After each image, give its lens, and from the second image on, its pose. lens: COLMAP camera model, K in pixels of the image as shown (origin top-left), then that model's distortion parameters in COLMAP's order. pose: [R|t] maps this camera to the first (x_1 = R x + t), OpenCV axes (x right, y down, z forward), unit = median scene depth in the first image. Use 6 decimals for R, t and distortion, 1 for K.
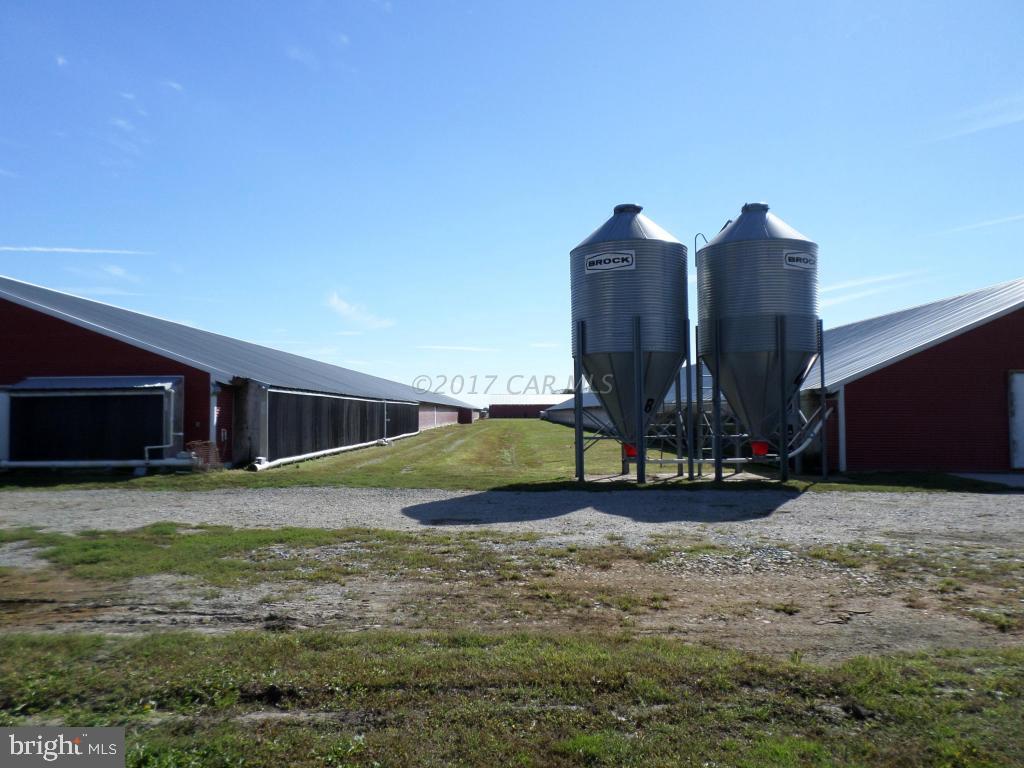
lens RADIAL K [[777.7, 0, 502.1], [0, 777.7, 380.4], [0, 0, 1]] dist [-0.016142, -0.002285]
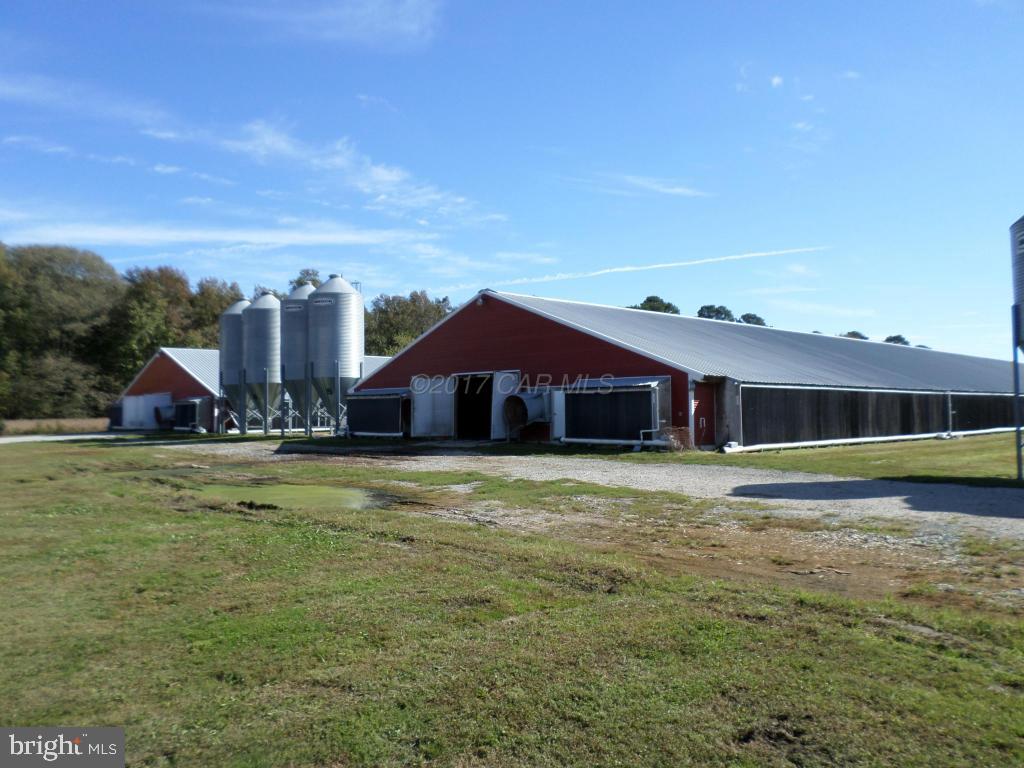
lens RADIAL K [[777.7, 0, 502.1], [0, 777.7, 380.4], [0, 0, 1]] dist [-0.016142, -0.002285]
pose [[0.660864, -0.020970, -0.750213, 0.368902], [0.030322, 0.999539, -0.001228, -0.005172], [0.749893, -0.021936, 0.661195, -0.052549]]
